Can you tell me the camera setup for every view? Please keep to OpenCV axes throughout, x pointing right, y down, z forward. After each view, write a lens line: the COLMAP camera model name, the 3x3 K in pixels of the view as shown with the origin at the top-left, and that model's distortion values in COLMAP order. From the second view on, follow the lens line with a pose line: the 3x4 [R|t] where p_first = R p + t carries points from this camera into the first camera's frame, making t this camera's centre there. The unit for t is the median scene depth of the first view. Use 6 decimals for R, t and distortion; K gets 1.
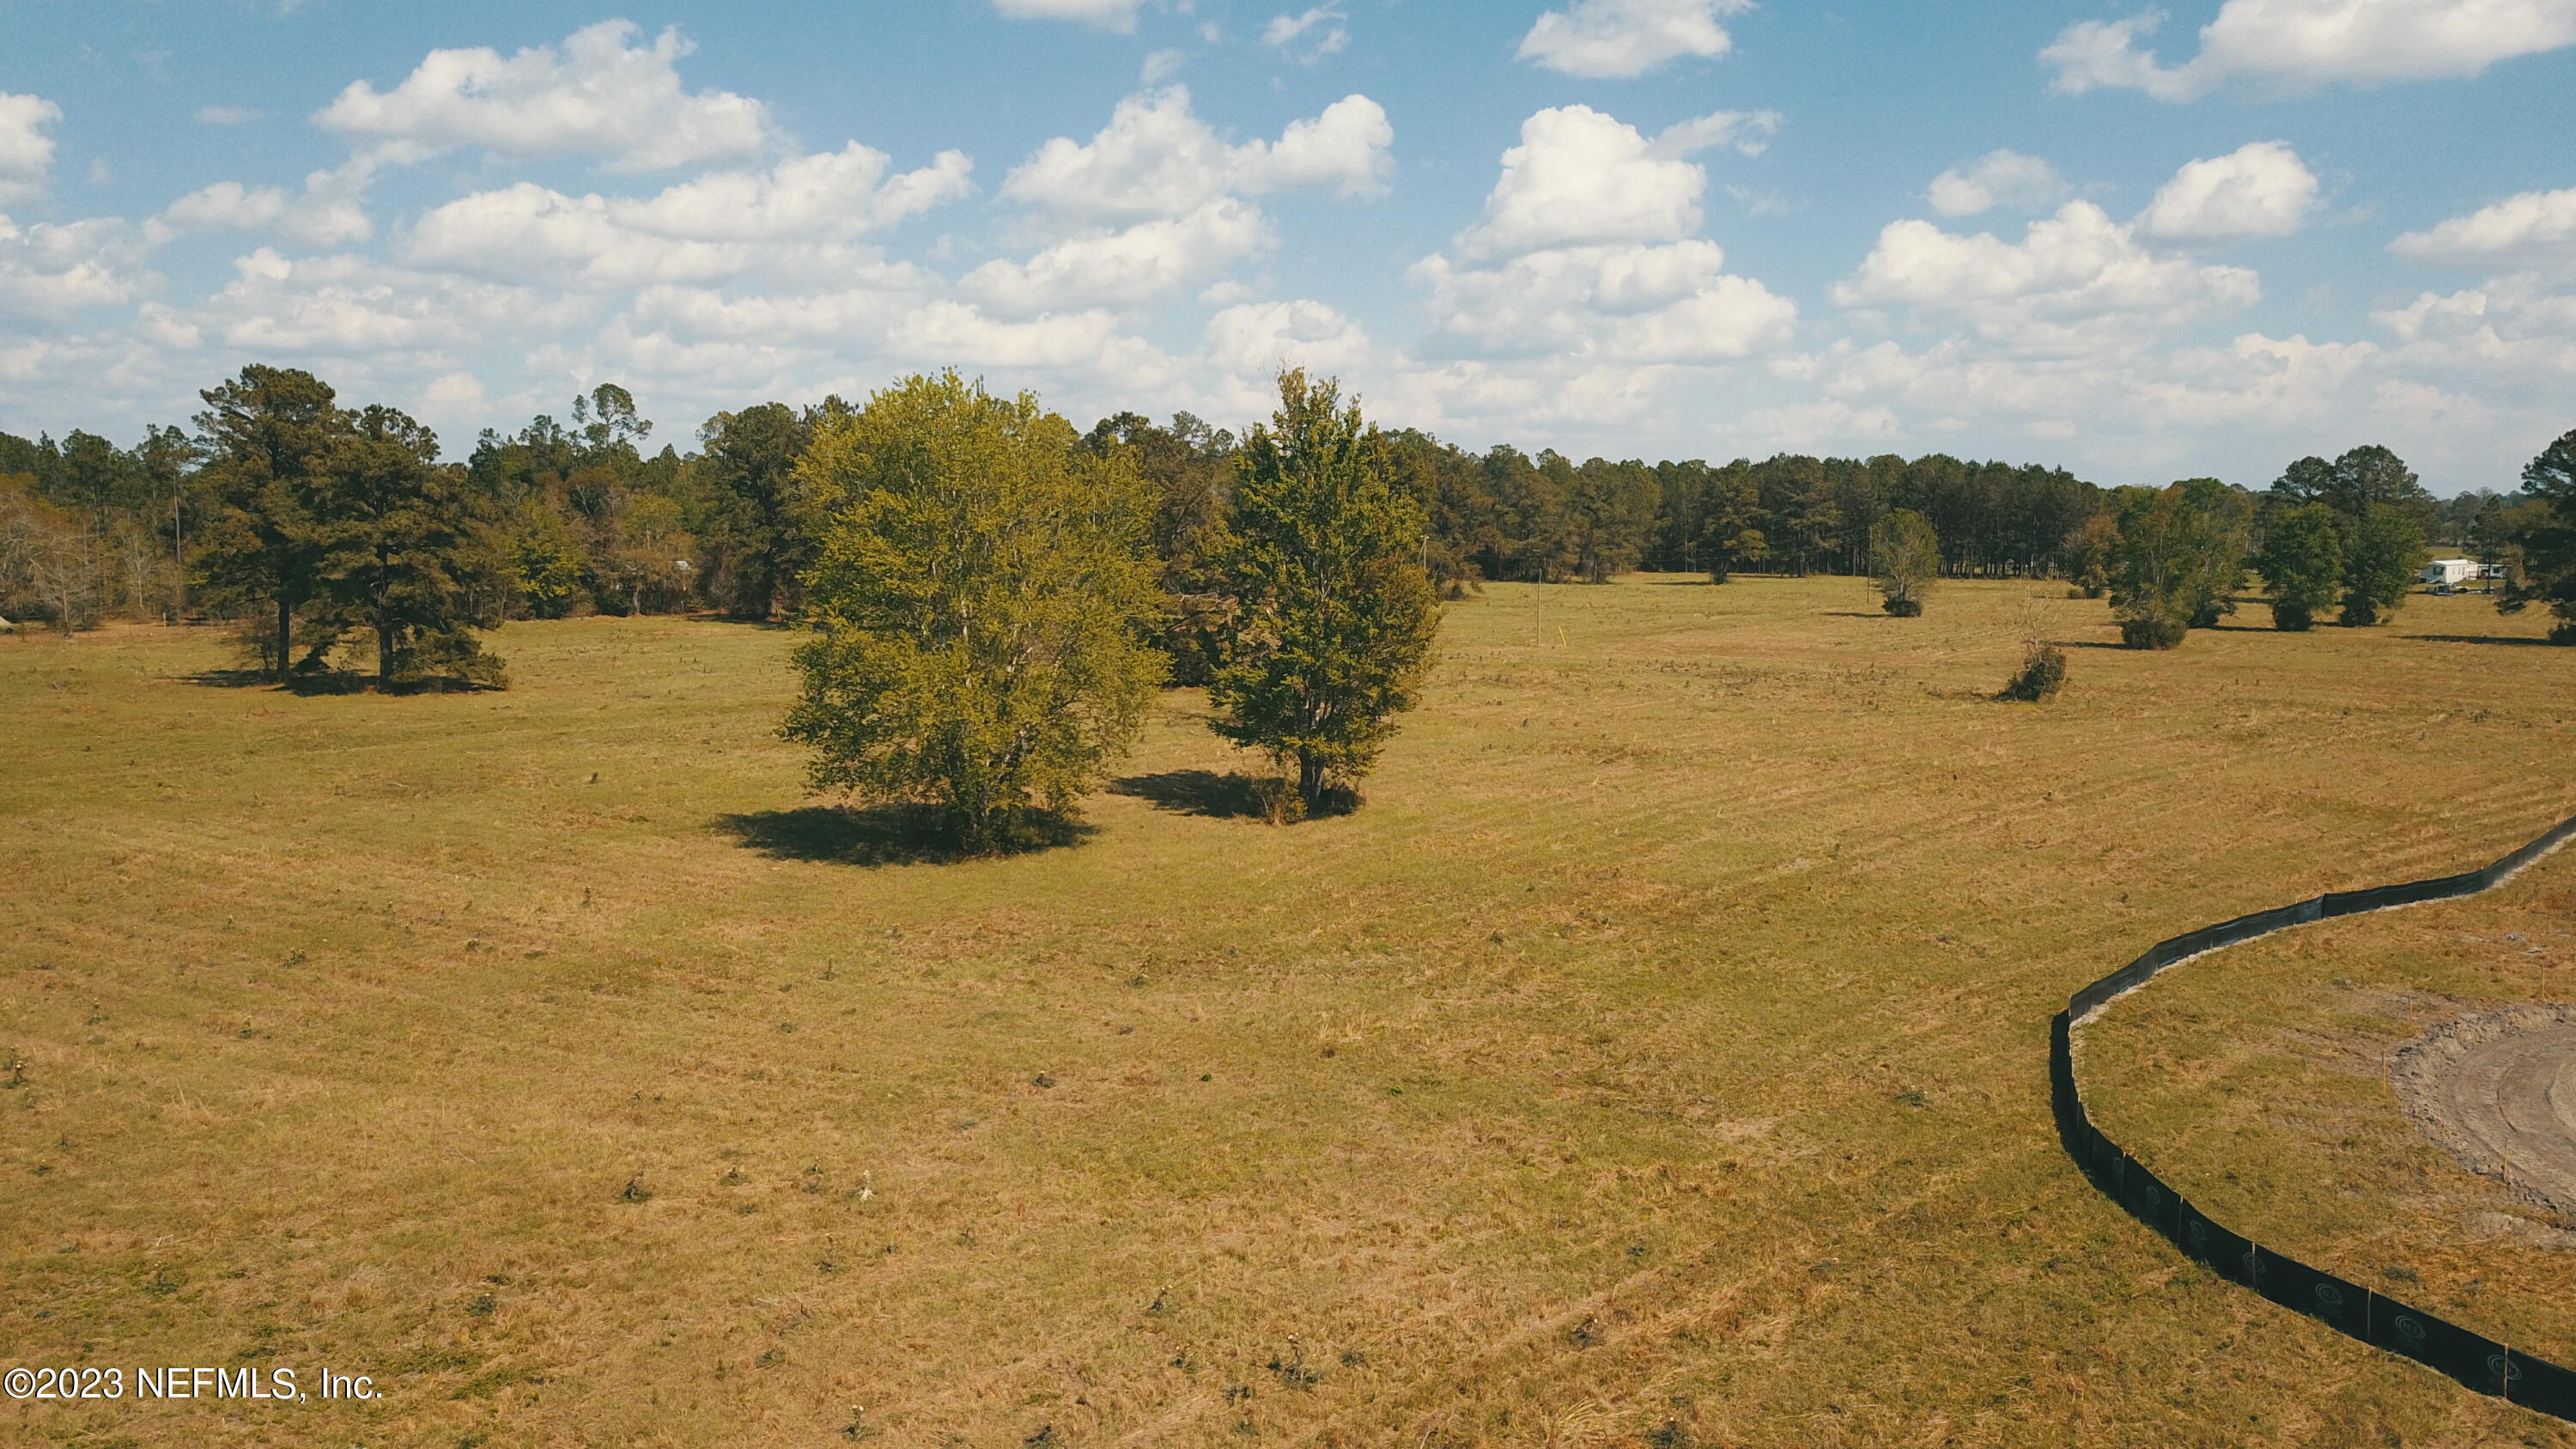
lens RADIAL K [[1961.3, 0, 1288.0], [0, 1961.3, 724.5], [0, 0, 1]] dist [-0.001294, 0.017147]
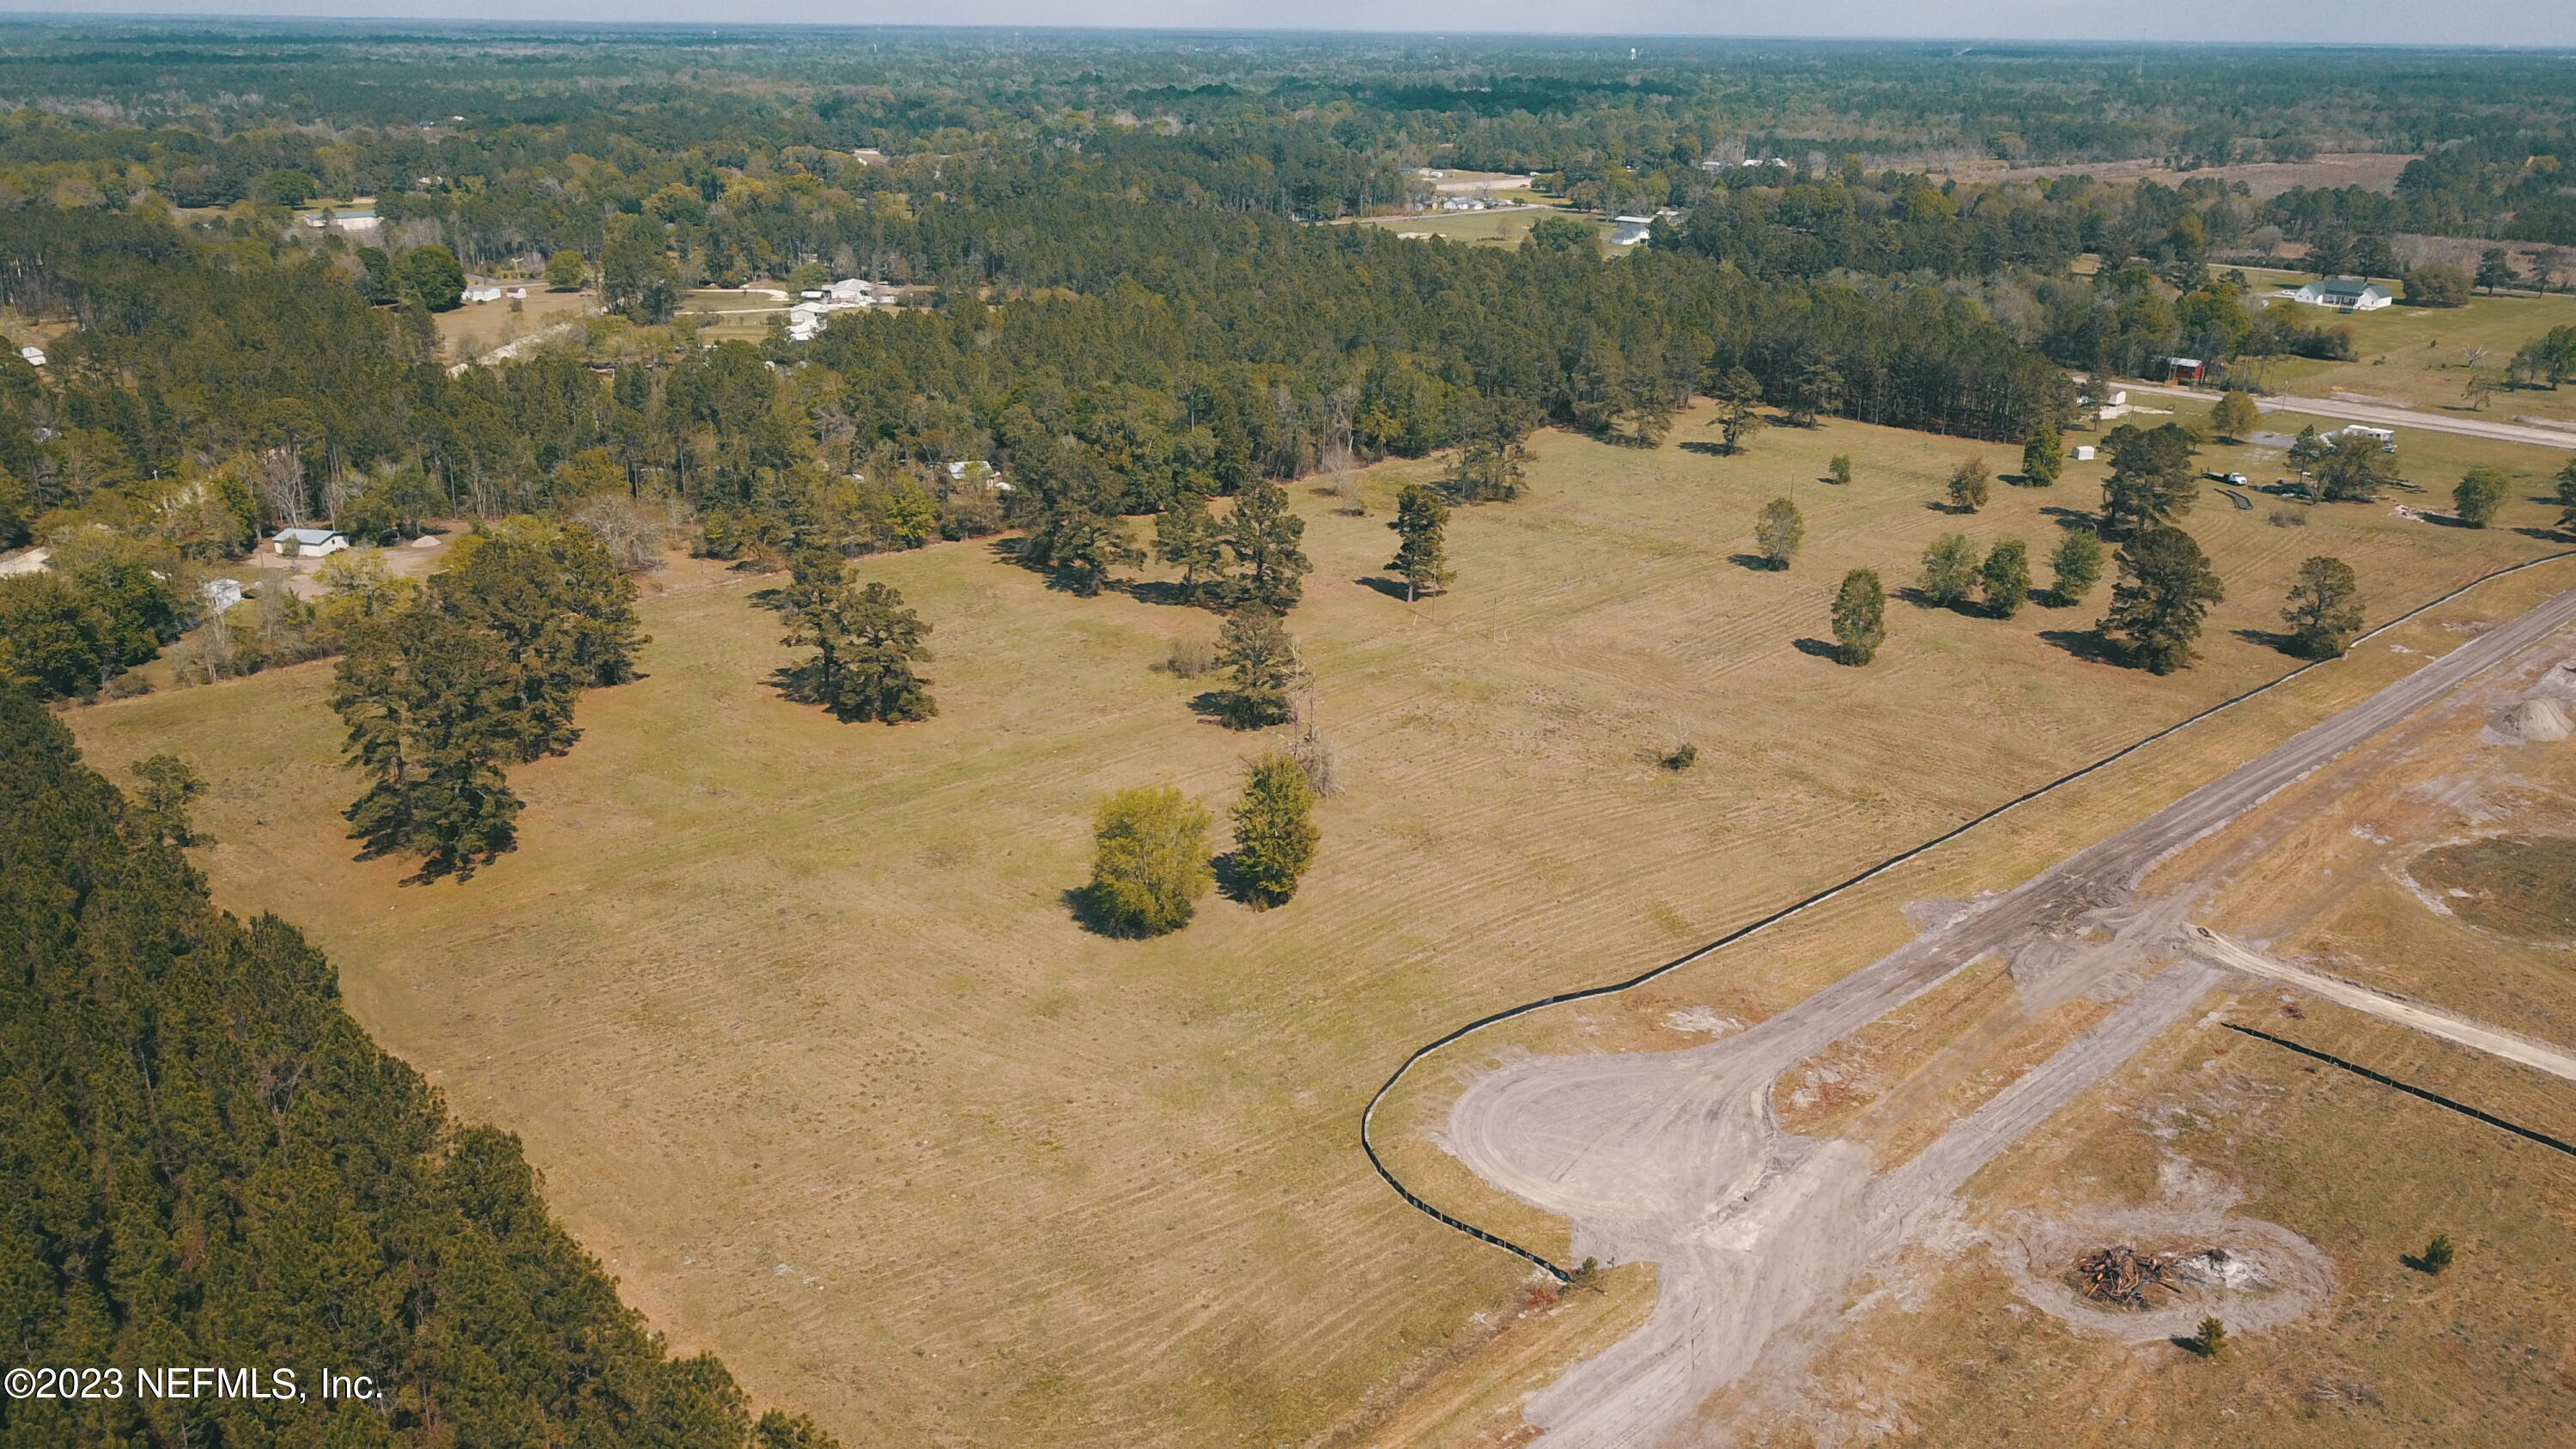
lens RADIAL K [[1961.0, 0, 1288.0], [0, 1961.0, 724.5], [0, 0, 1]] dist [-0.002737, 0.004419]
pose [[0.992784, 0.044129, -0.111503, 0.087570], [-0.017053, 0.972332, 0.232978, -0.222879], [0.118699, -0.229396, 0.966068, -0.423265]]
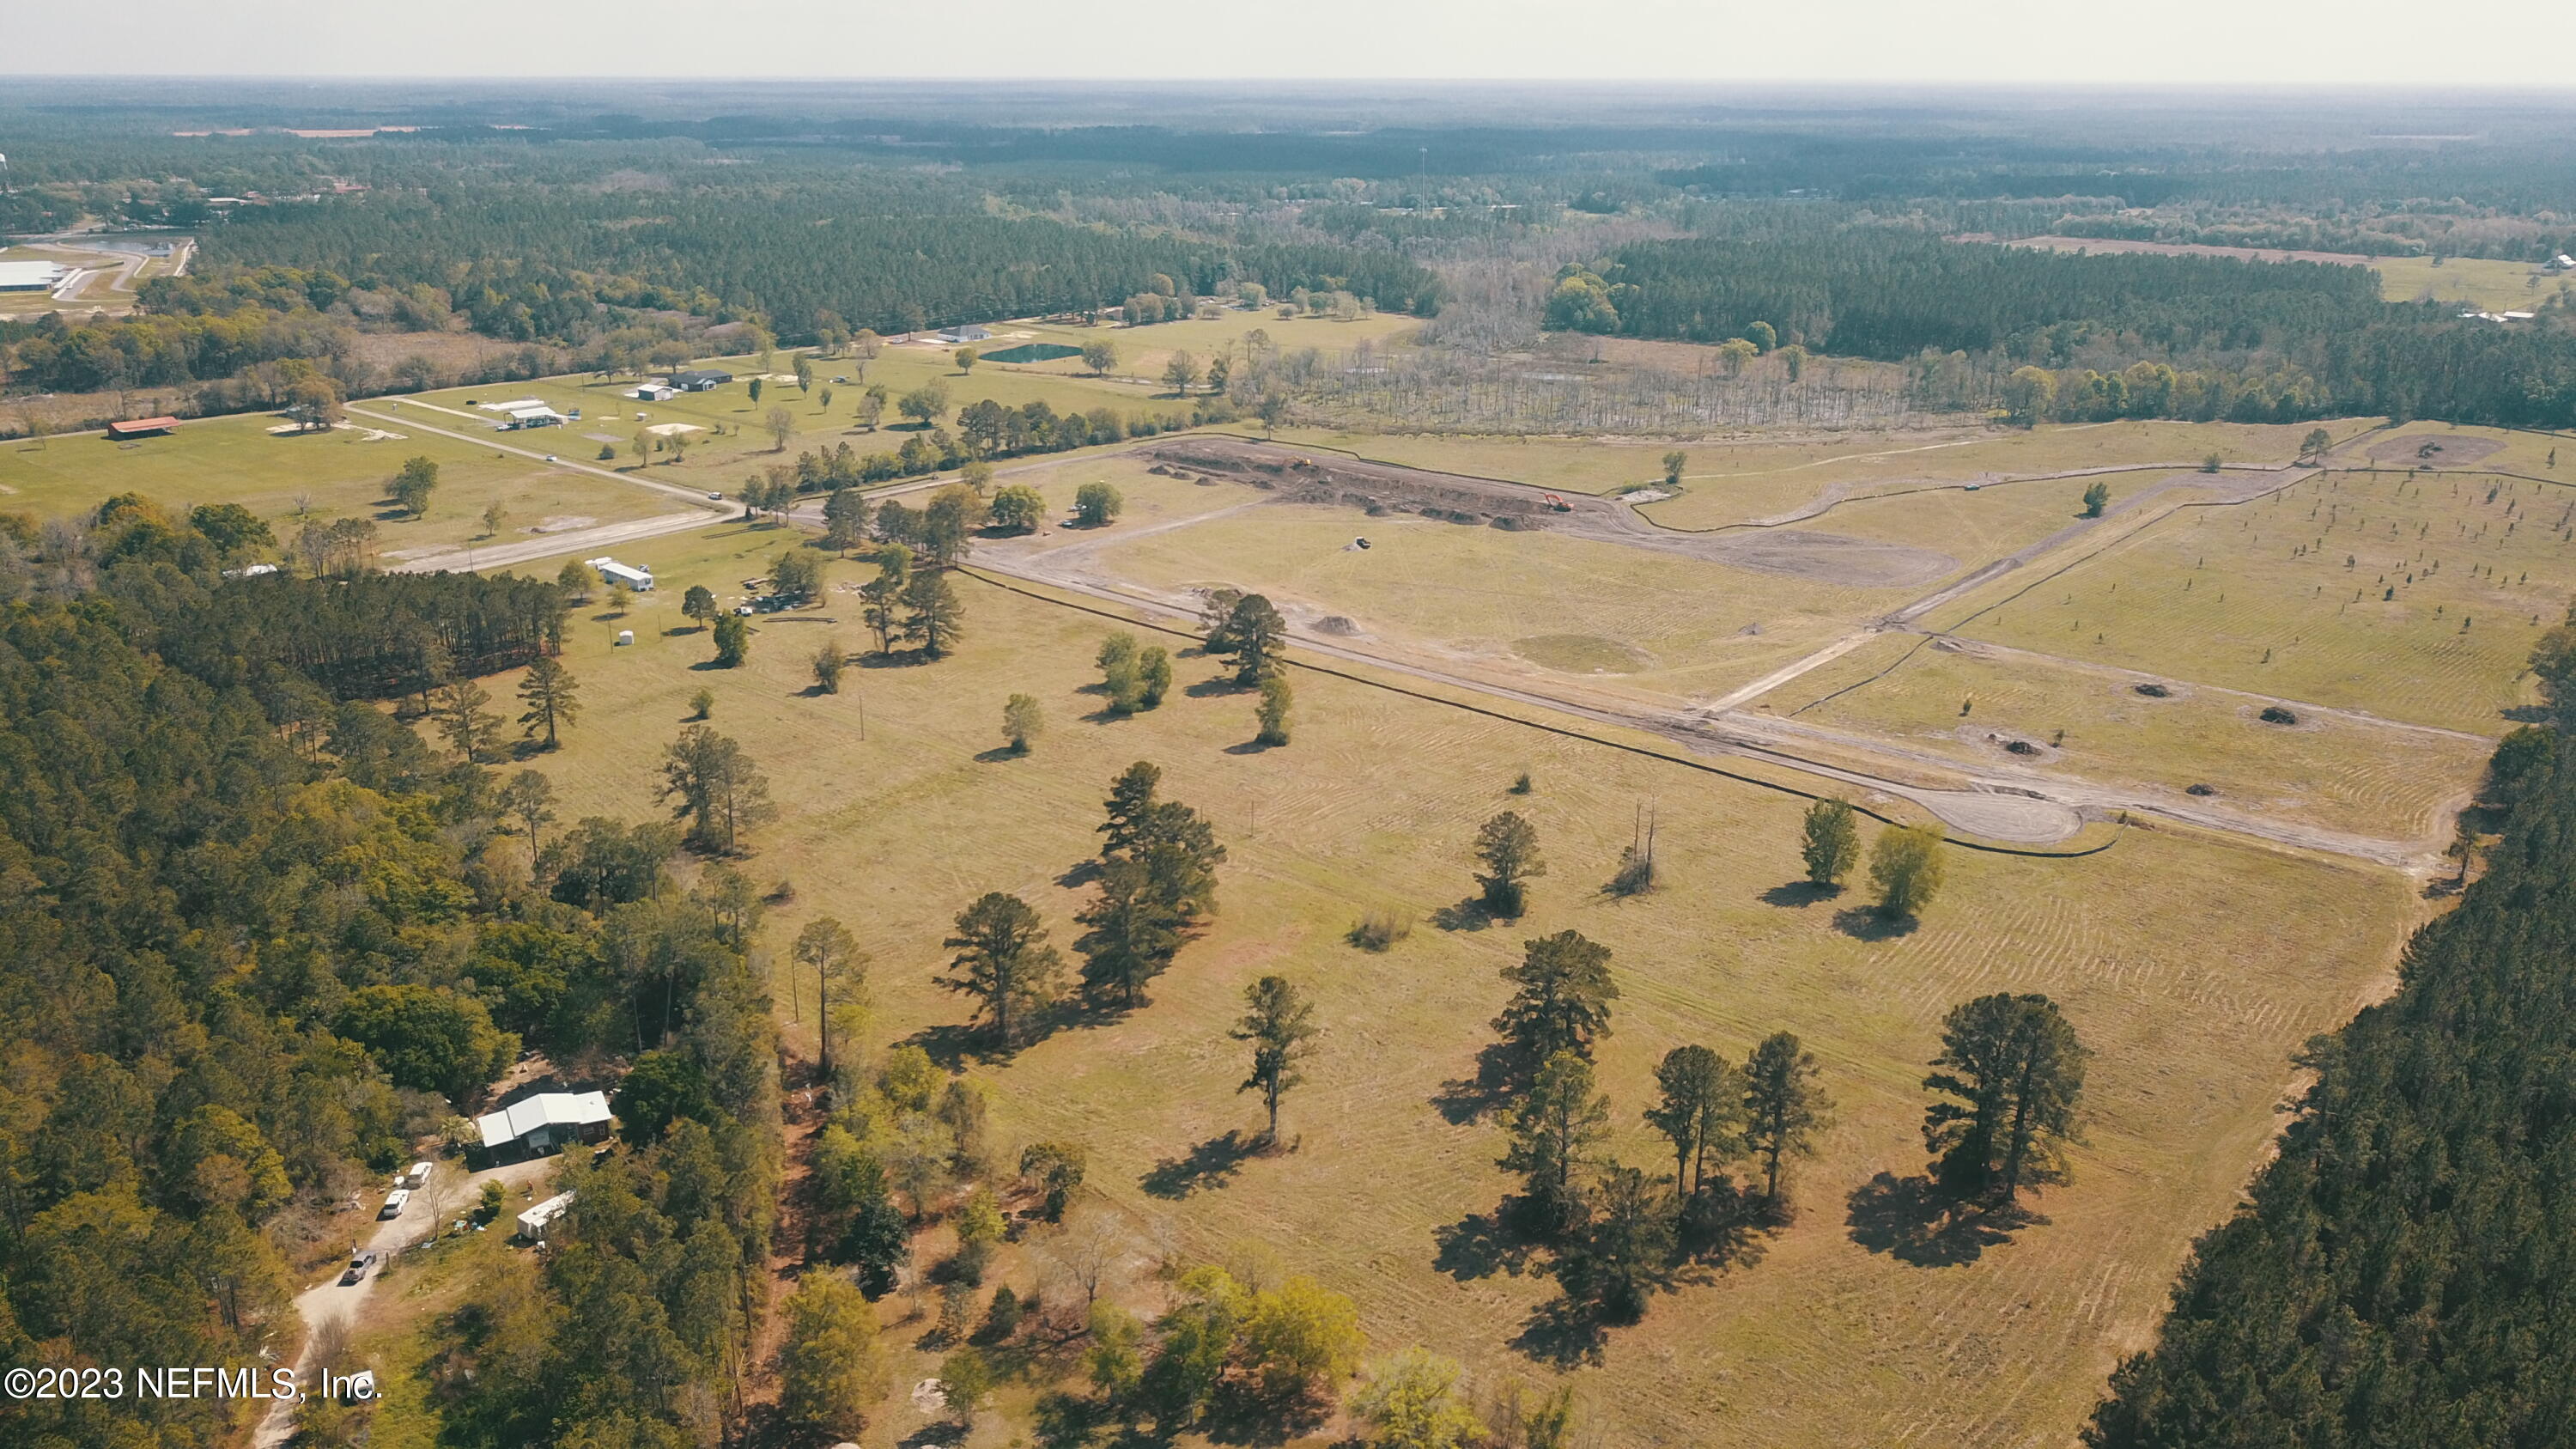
lens RADIAL K [[1961.0, 0, 1288.0], [0, 1961.0, 724.5], [0, 0, 1]] dist [-0.002737, 0.004419]
pose [[0.016228, -0.324929, 0.945599, -1.110289], [0.106749, 0.940881, 0.321476, -0.500182], [-0.994154, 0.095725, 0.049955, 0.537987]]
